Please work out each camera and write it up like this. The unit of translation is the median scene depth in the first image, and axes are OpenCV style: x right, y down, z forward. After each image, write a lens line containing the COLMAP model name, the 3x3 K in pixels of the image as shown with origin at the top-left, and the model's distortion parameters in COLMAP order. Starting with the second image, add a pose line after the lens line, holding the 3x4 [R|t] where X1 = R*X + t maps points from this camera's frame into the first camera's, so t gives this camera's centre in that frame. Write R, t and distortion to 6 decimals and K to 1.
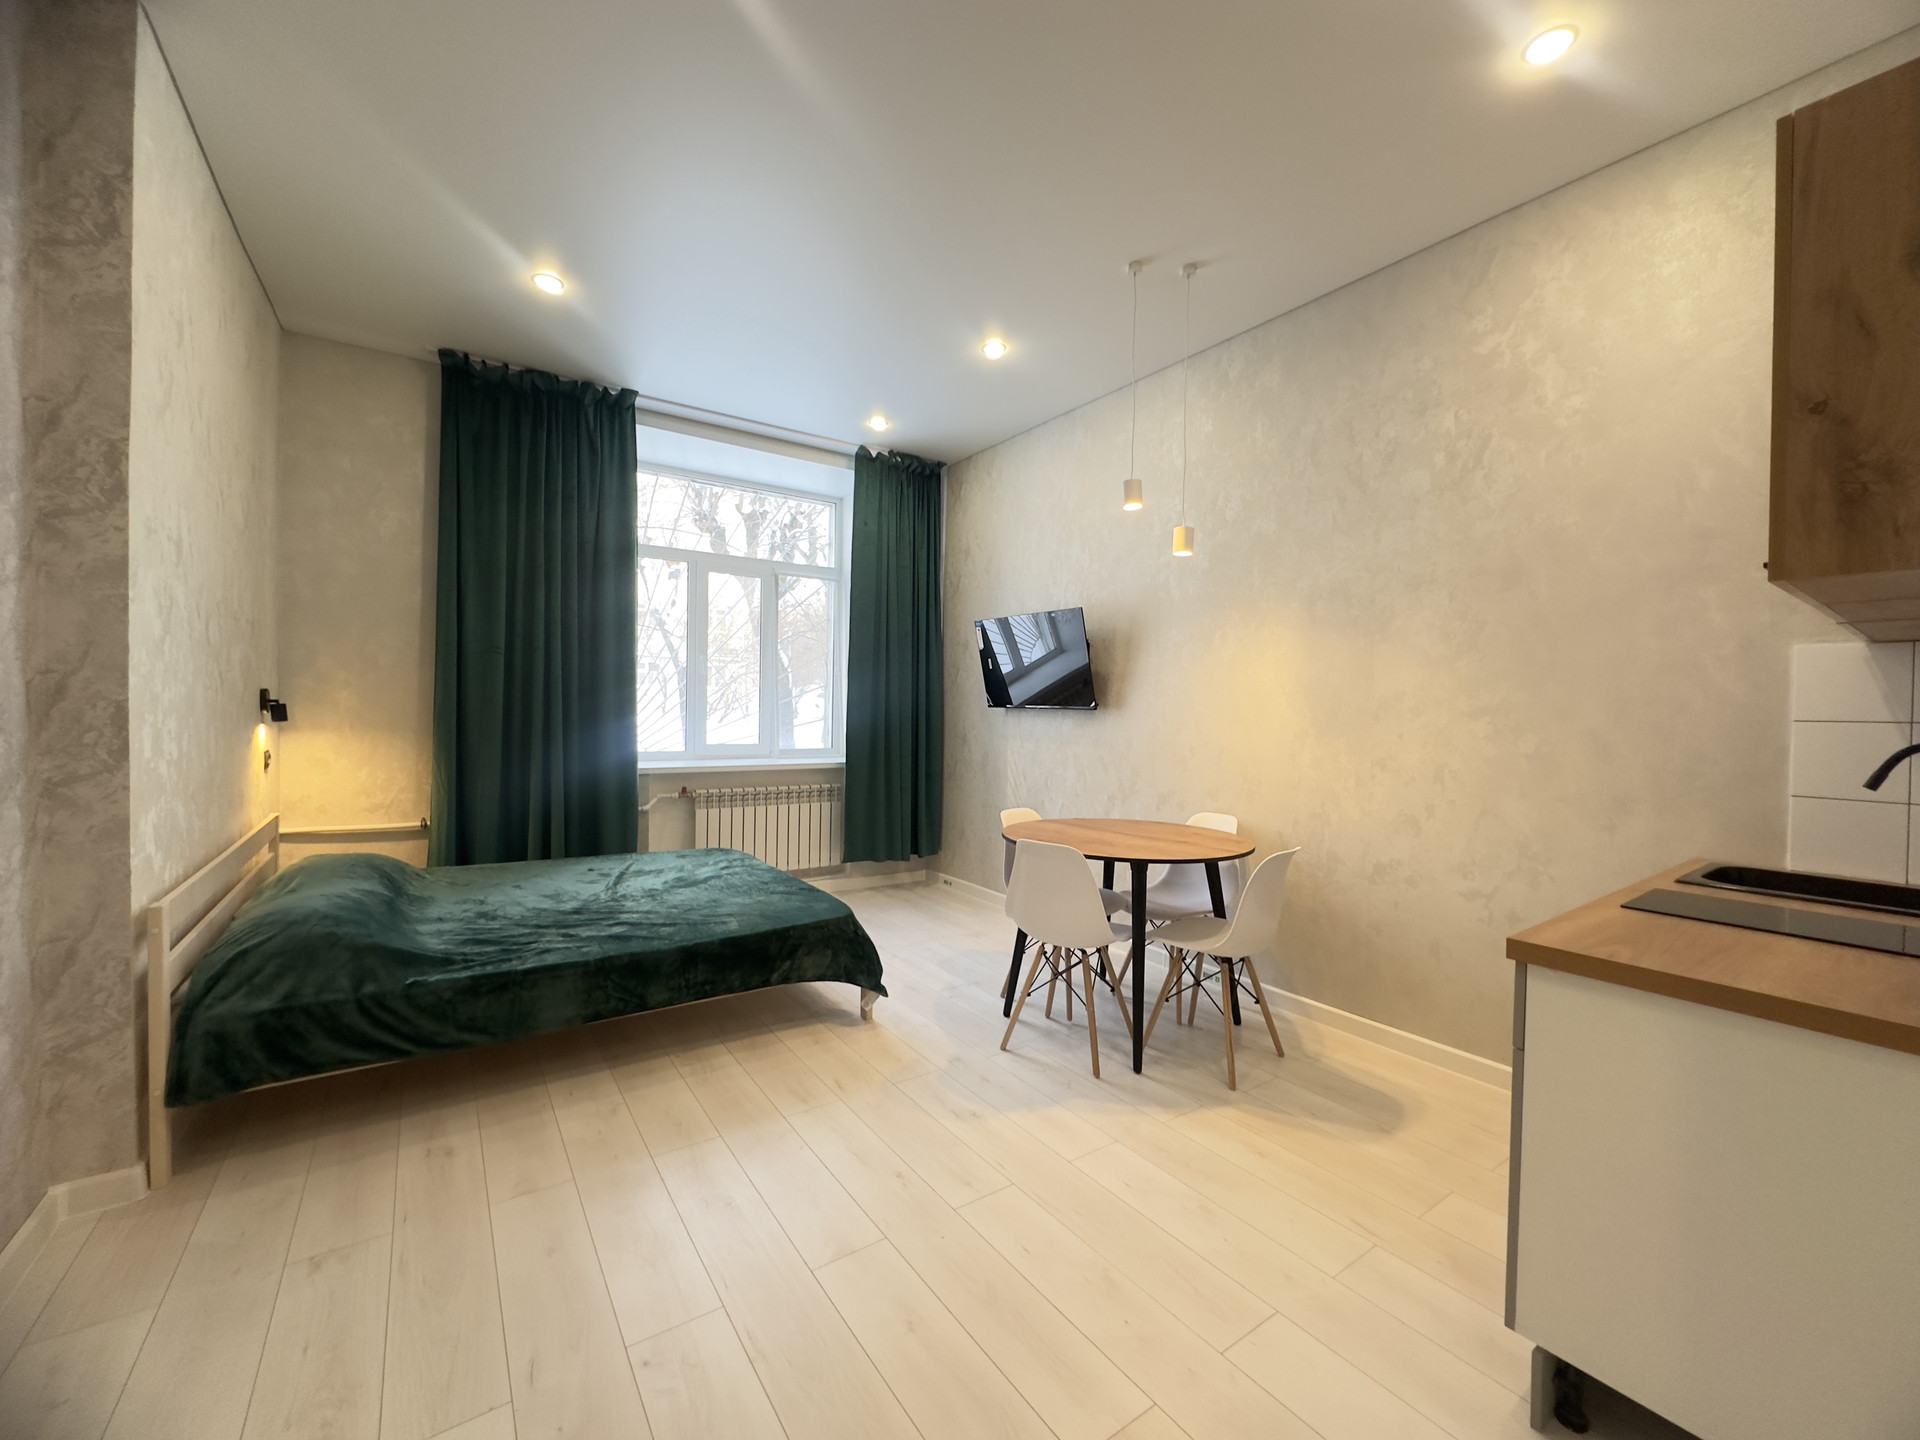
lens RADIAL K [[763.4, 0, 956.5], [0, 763.4, 721.4], [0, 0, 1]] dist [-0.003014, 0.000874]
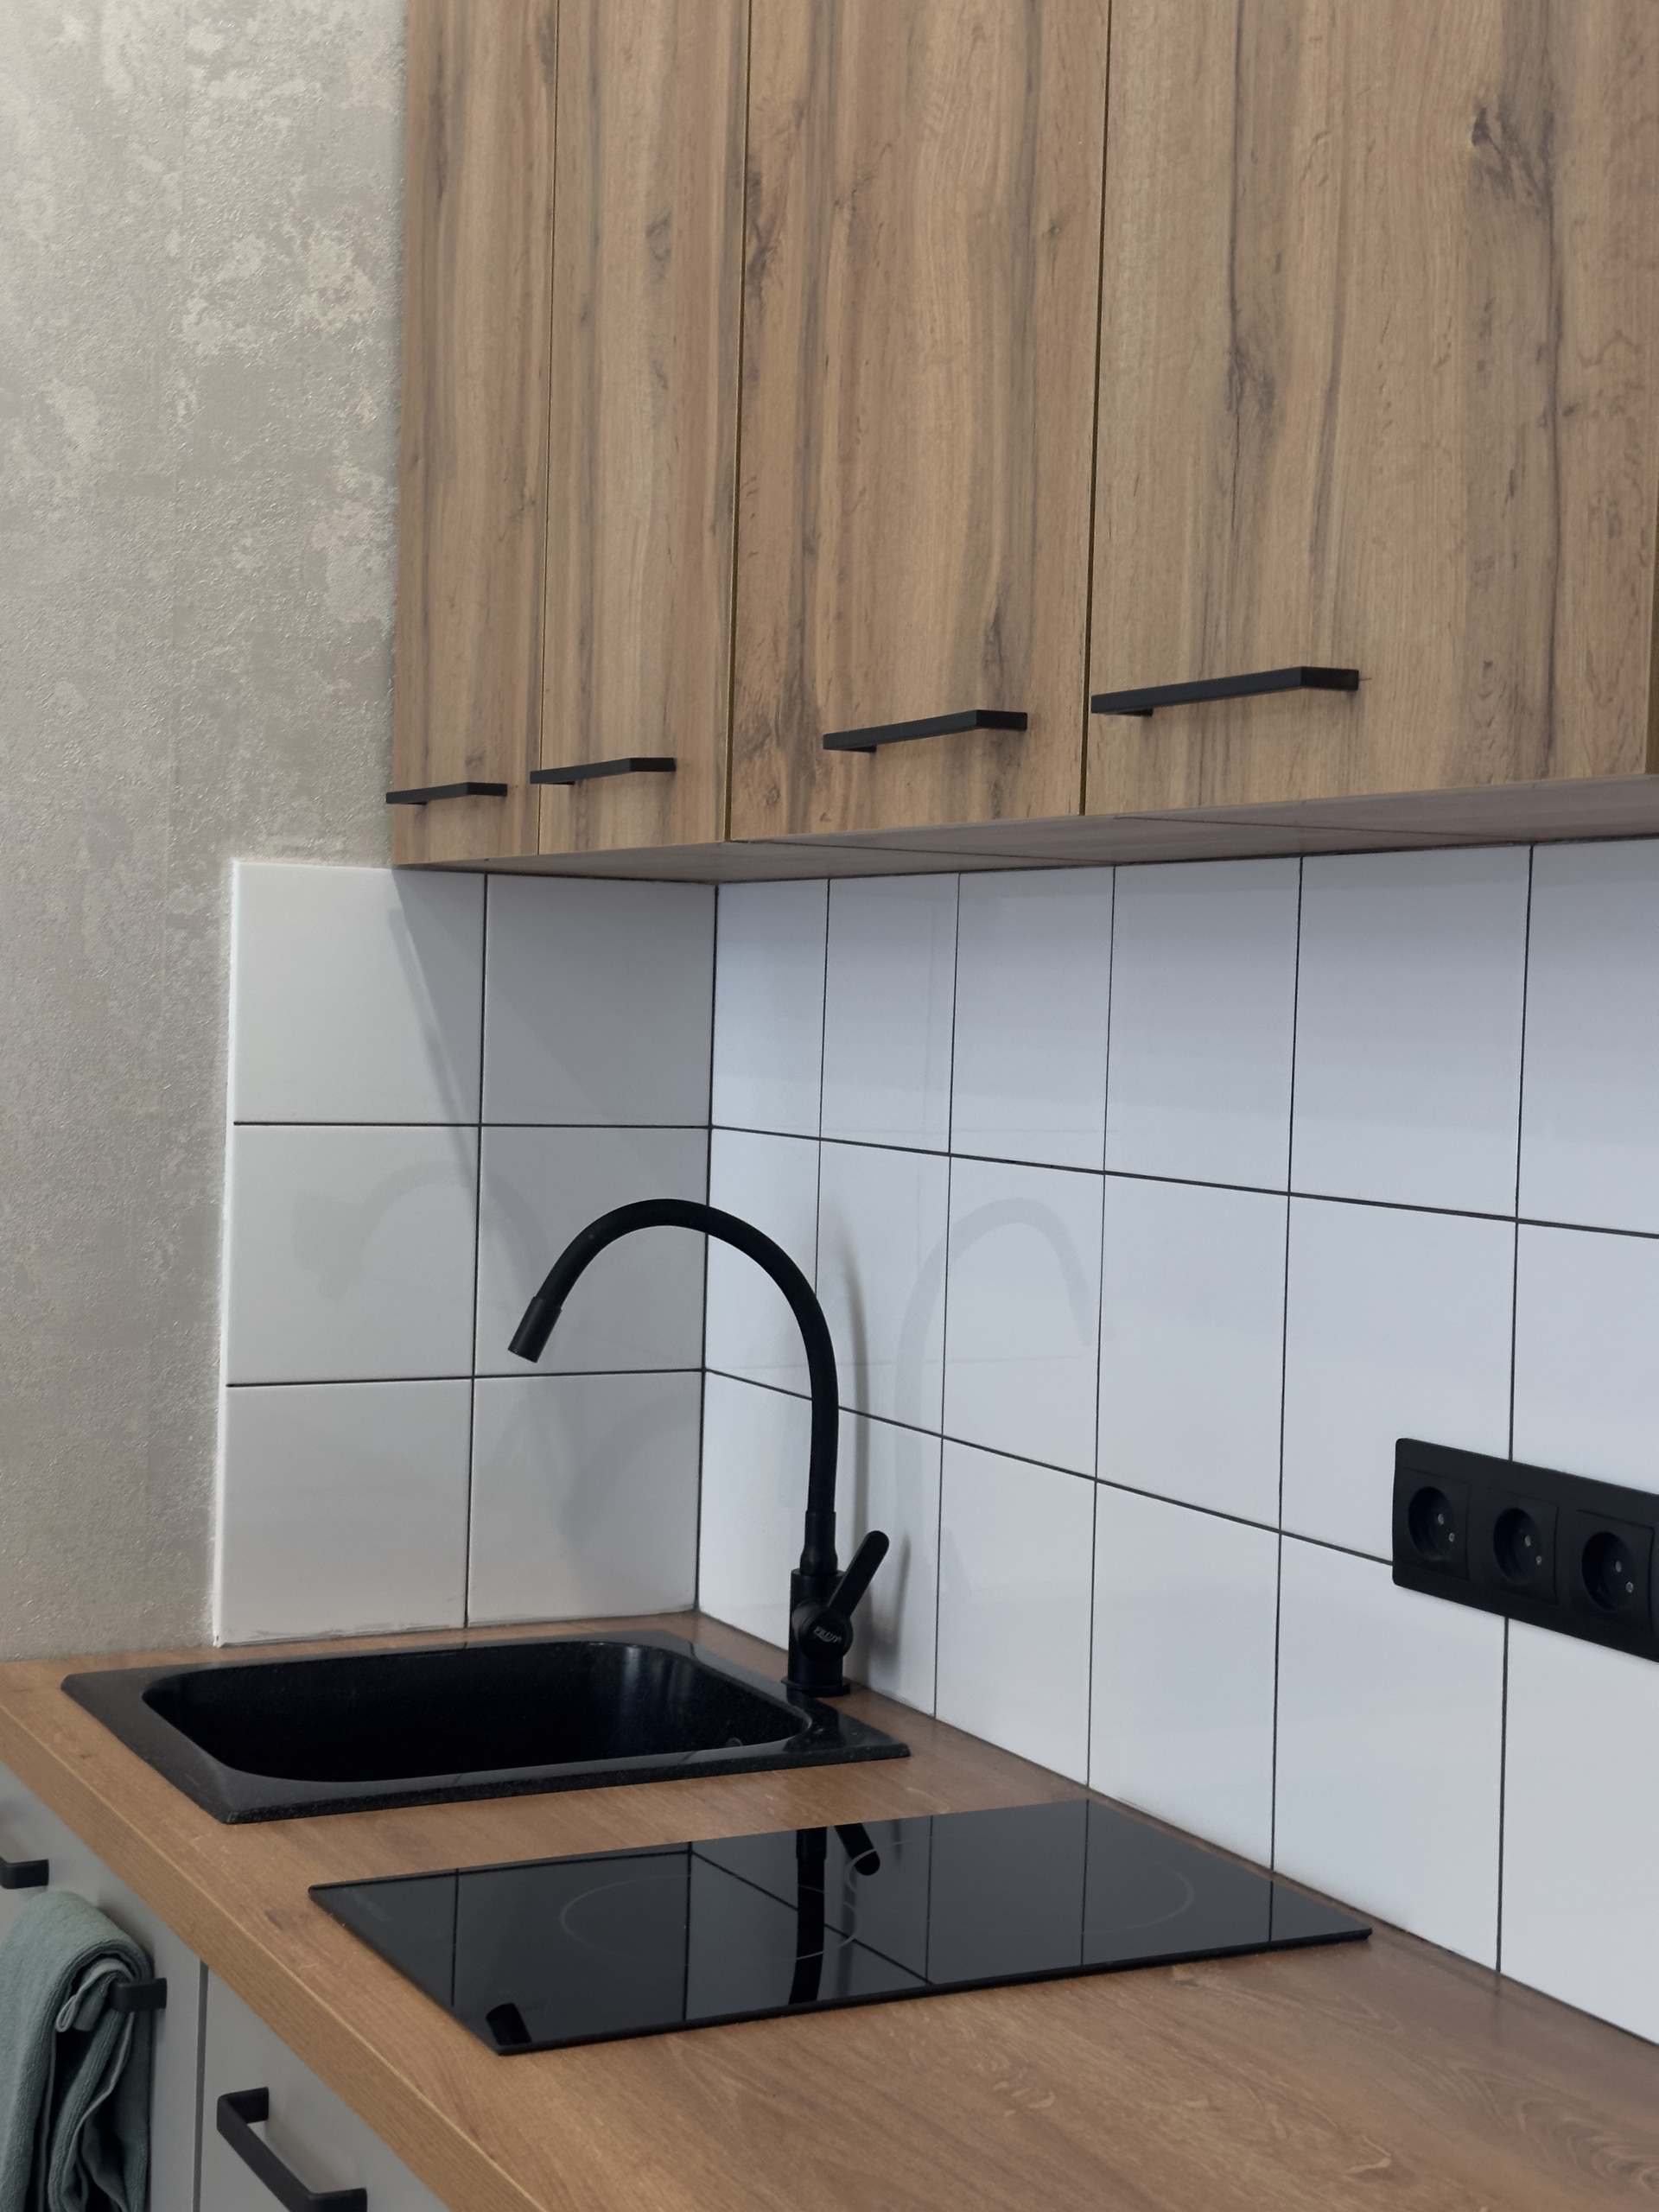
lens RADIAL K [[3076.9, 0, 818.3], [0, 3076.9, 1097.4], [0, 0, 1]] dist [0.120776, 0.000000]
pose [[0.152012, -0.042900, 0.987447, -0.006055], [-0.011800, 0.998908, 0.045214, -0.035094], [-0.988308, -0.018525, 0.151340, 0.330706]]
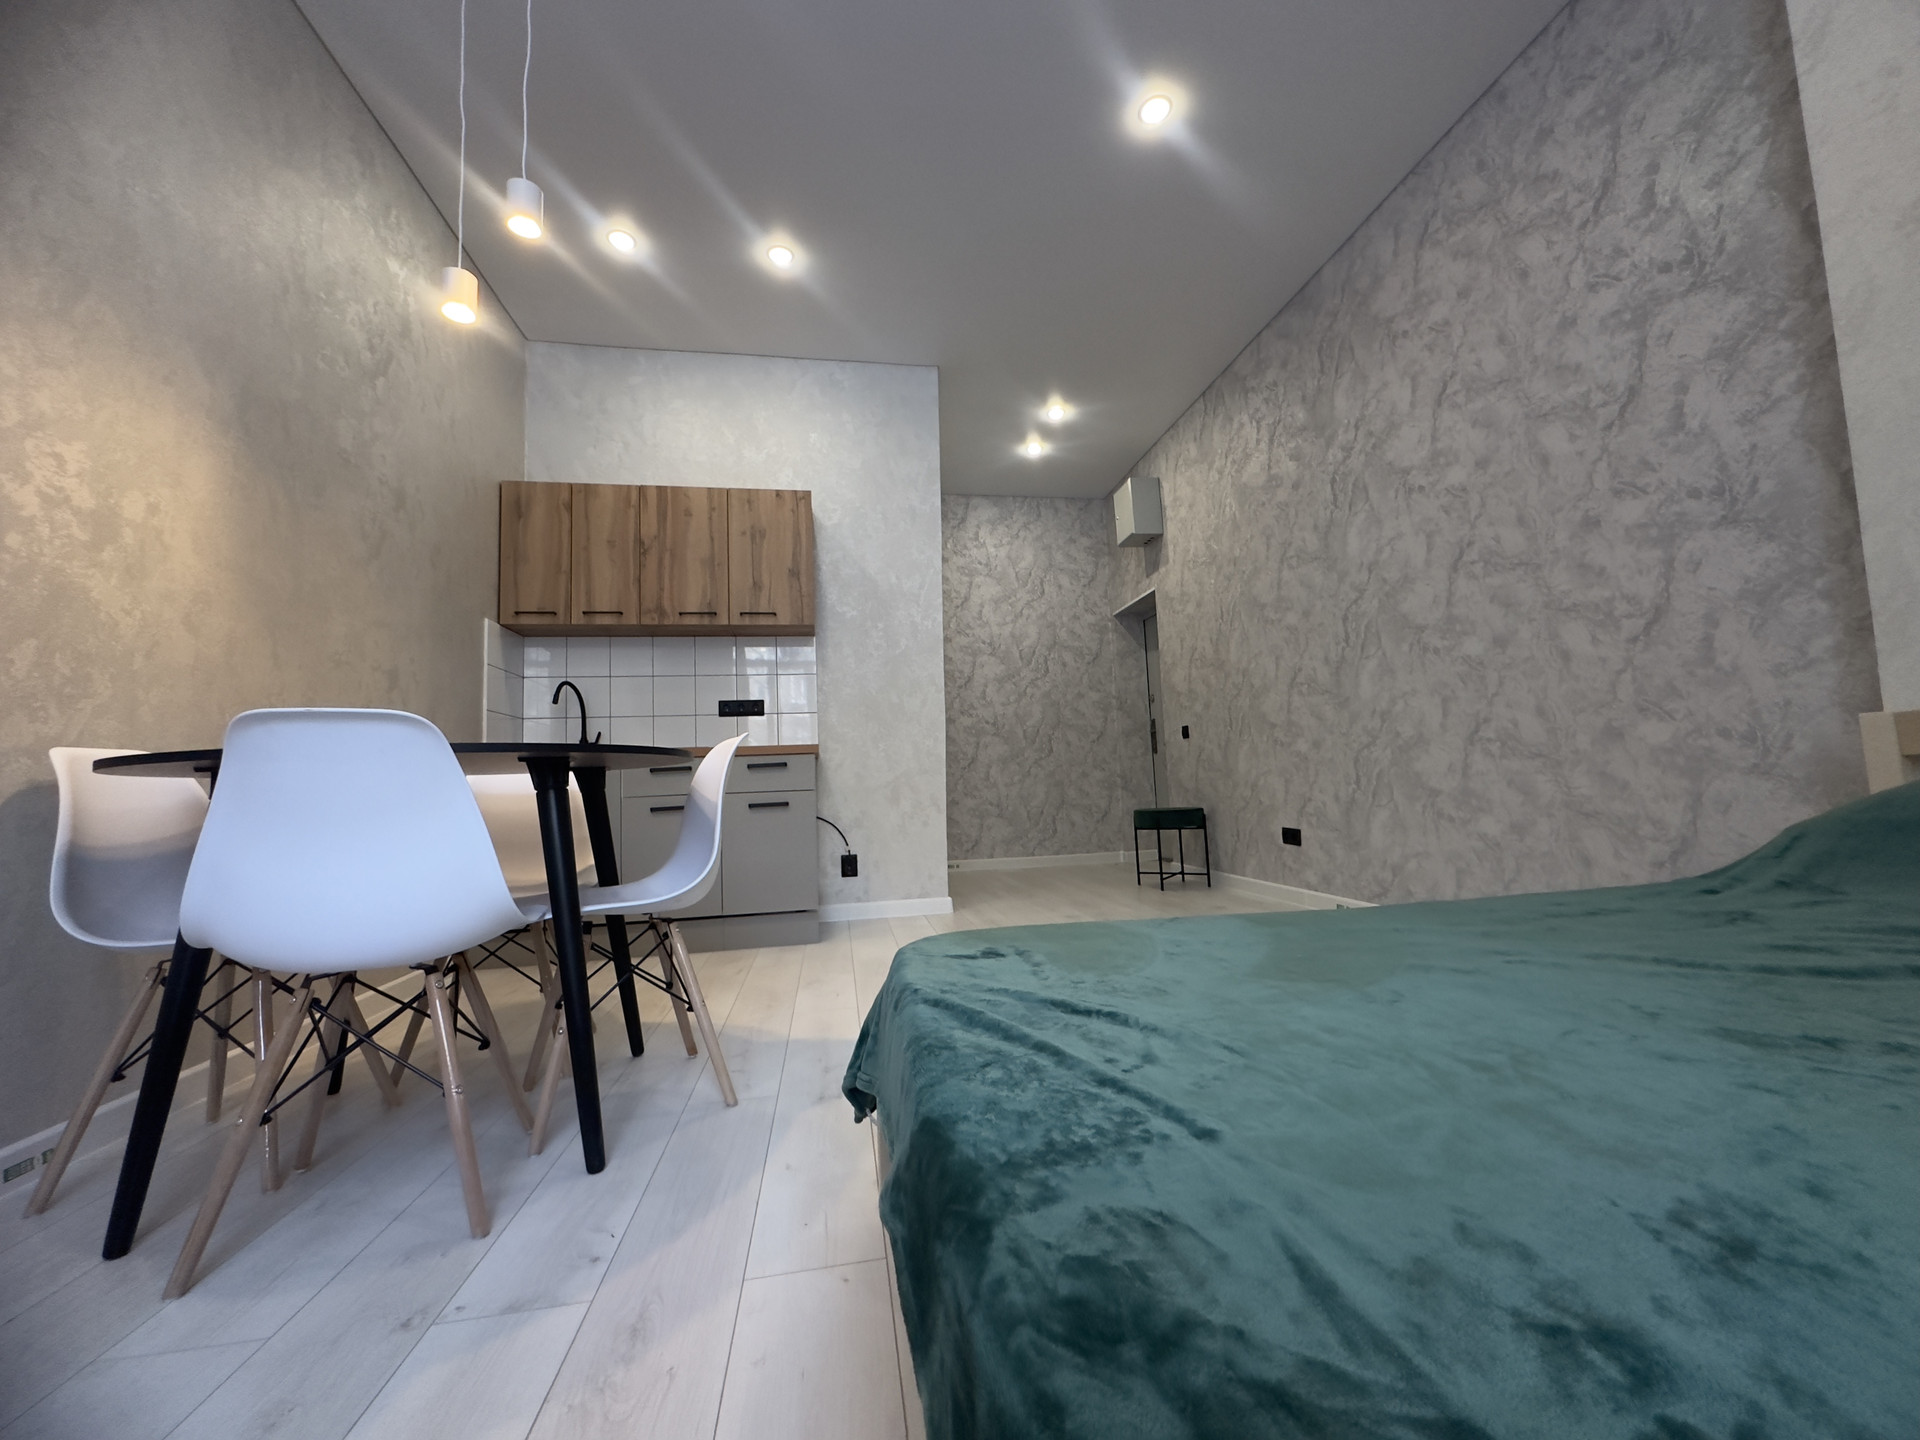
lens RADIAL K [[763.4, 0, 957.8], [0, 763.4, 720.0], [0, 0, 1]] dist [-0.003014, 0.000874]
pose [[-0.901916, 0.056317, 0.428224, -0.266466], [0.031327, 0.997381, -0.065188, 0.138725], [-0.430774, -0.045379, -0.901318, 1.099903]]
